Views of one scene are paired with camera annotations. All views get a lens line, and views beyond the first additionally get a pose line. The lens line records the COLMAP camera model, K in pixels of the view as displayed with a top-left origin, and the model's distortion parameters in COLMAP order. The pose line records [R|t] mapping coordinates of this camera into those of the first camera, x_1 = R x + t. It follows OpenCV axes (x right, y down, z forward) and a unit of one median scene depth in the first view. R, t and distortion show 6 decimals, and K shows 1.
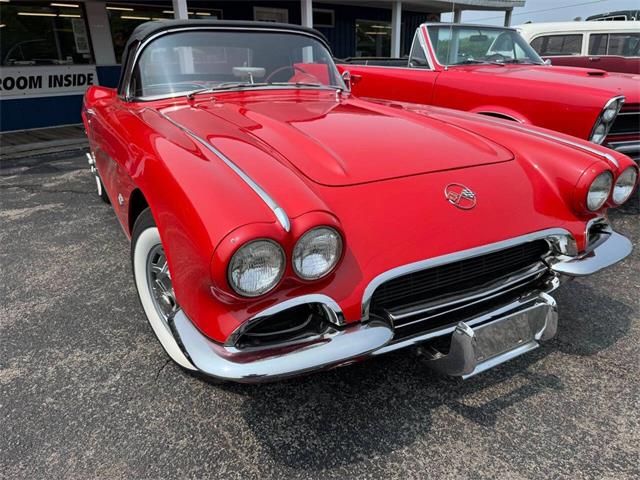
lens RADIAL K [[468.4, 0, 320.0], [0, 468.4, 240.0], [0, 0, 1]] dist [0.001090, -0.006033]
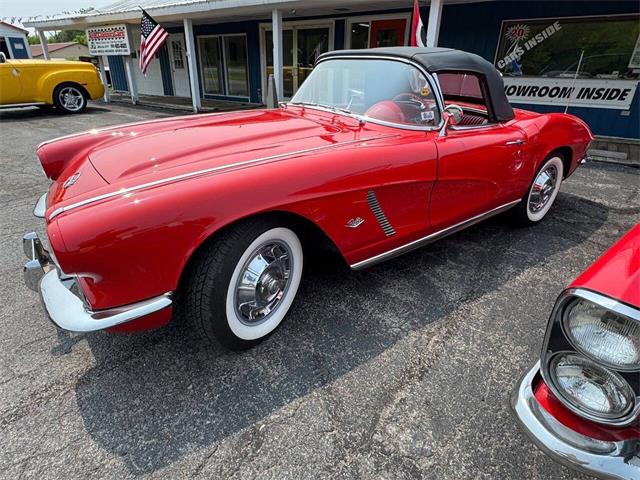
lens RADIAL K [[369.3, 0, 320.0], [0, 369.3, 240.0], [0, 0, 1]] dist [0.002496, 0.000237]
pose [[0.091142, 0.444982, -0.890889, 1.313439], [-0.374583, 0.844231, 0.383356, -0.608445], [0.922703, 0.298772, 0.243628, 1.285069]]
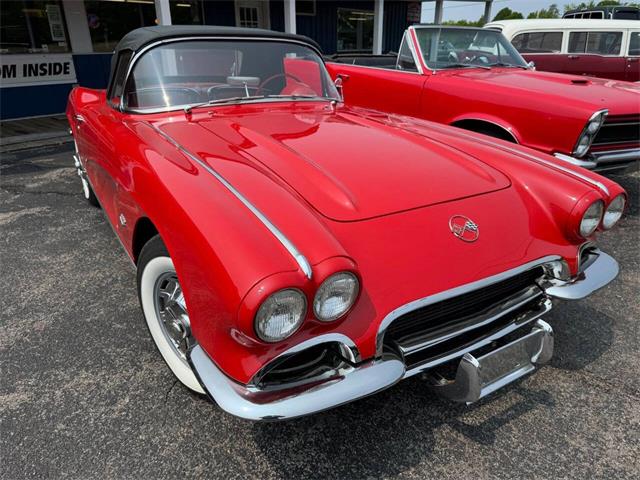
lens RADIAL K [[468.4, 0, 320.0], [0, 468.4, 240.0], [0, 0, 1]] dist [0.001090, -0.006033]
pose [[0.998853, -0.001649, 0.047858, -0.060210], [0.000062, 0.999451, 0.033132, -0.087217], [-0.047886, -0.033091, 0.998305, -0.022406]]
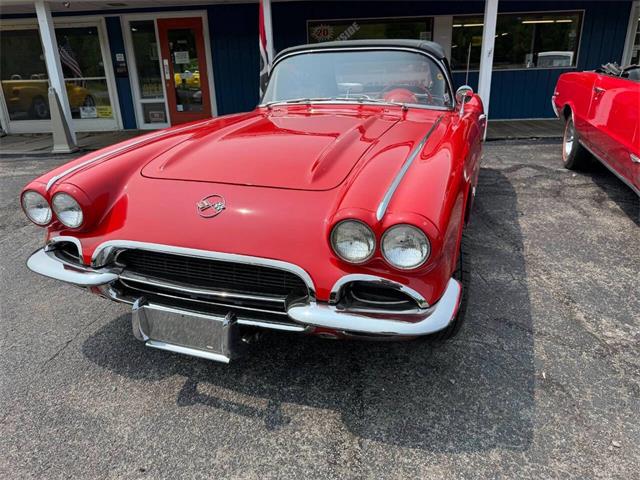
lens RADIAL K [[468.4, 0, 320.0], [0, 468.4, 240.0], [0, 0, 1]] dist [0.001090, -0.006033]
pose [[0.643395, 0.257897, -0.720786, 1.120757], [-0.259955, 0.959201, 0.111158, -0.179734], [0.720046, 0.115854, 0.684187, 0.353816]]
